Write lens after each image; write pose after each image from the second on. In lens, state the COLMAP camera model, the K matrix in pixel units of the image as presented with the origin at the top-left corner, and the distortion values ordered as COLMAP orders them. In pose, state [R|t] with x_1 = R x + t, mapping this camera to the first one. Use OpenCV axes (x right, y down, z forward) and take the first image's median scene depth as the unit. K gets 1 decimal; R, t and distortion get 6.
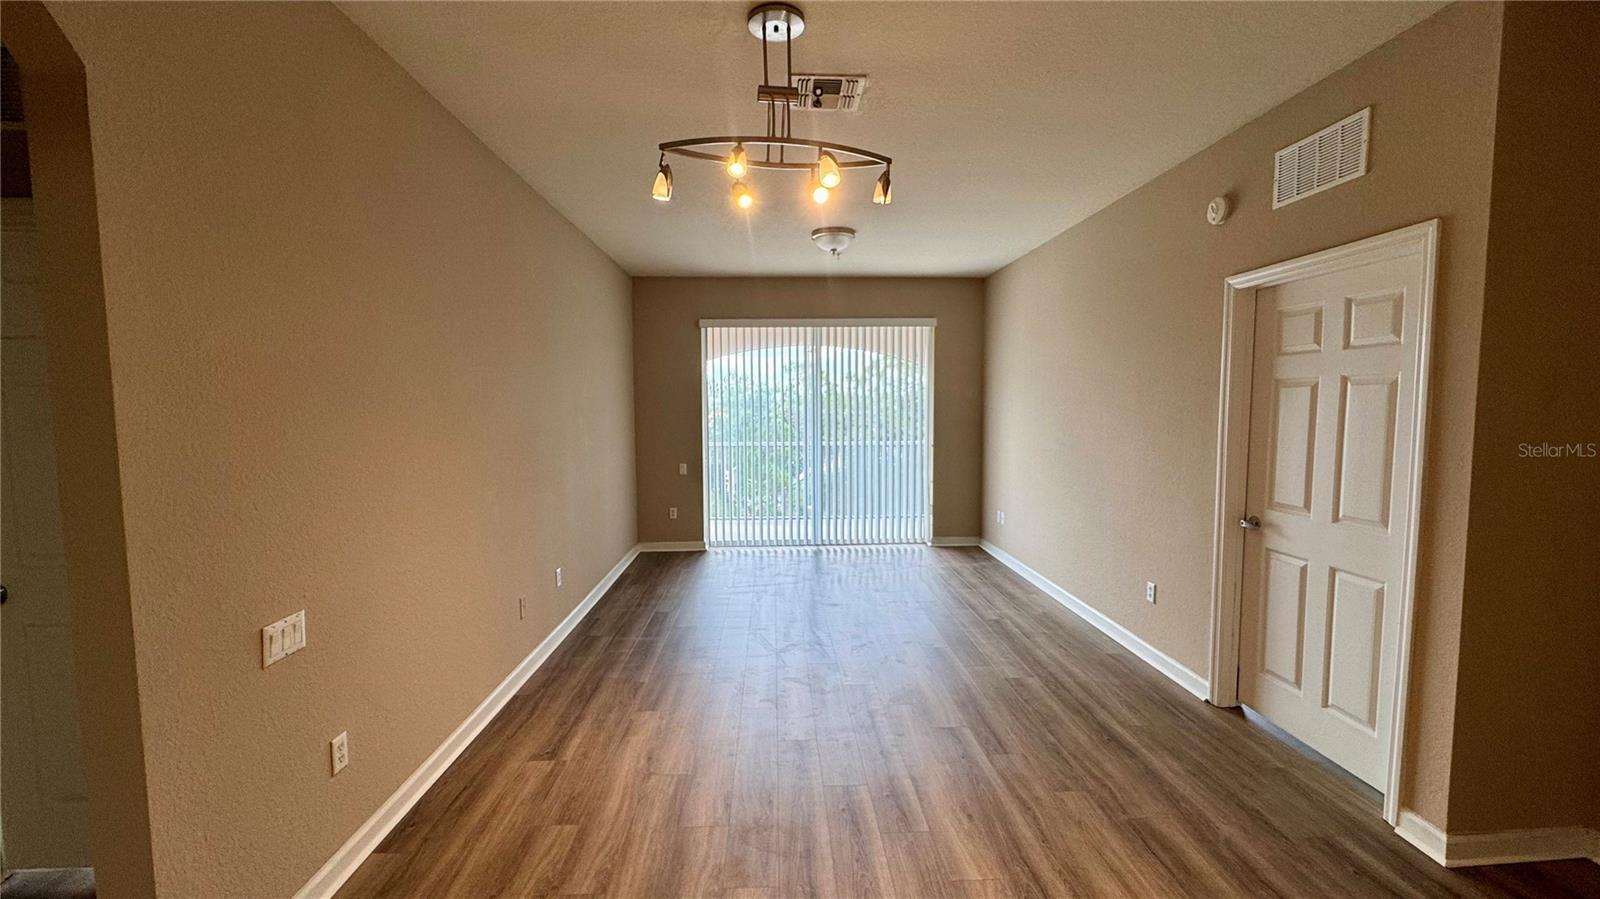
lens RADIAL K [[639.6, 0, 797.5], [0, 639.6, 450.0], [0, 0, 1]] dist [-0.001589, -0.000292]
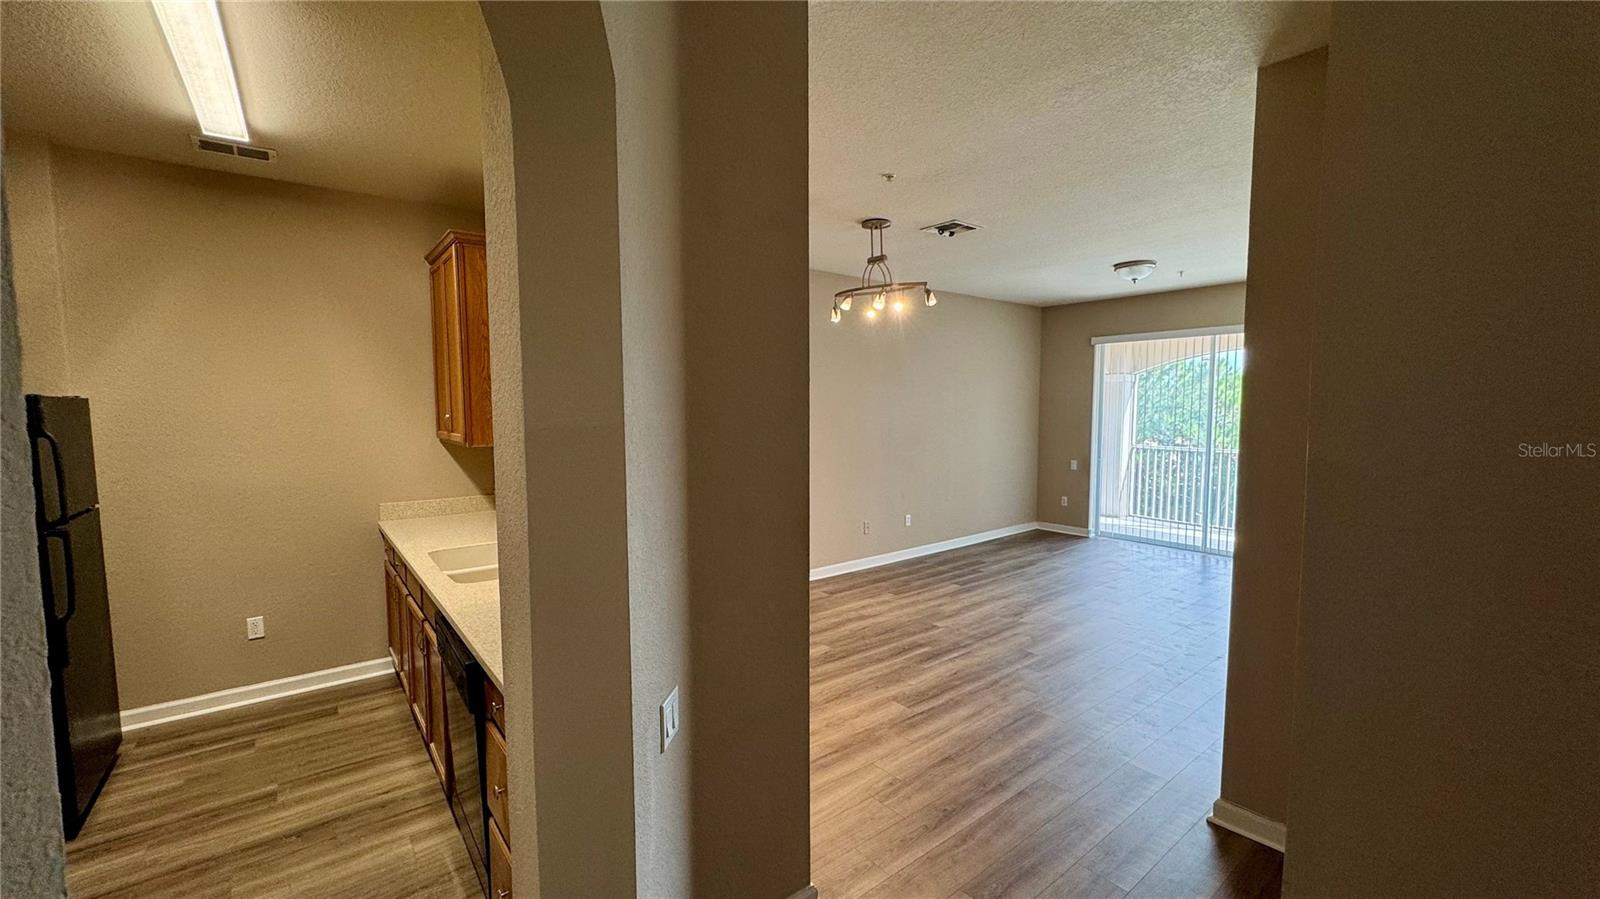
lens RADIAL K [[639.6, 0, 797.5], [0, 639.6, 450.0], [0, 0, 1]] dist [-0.001589, -0.000292]
pose [[0.589216, 0.066335, -0.805248, 0.762179], [-0.059641, 0.997476, 0.038530, -0.020986], [0.805772, 0.025323, 0.591685, -0.177374]]
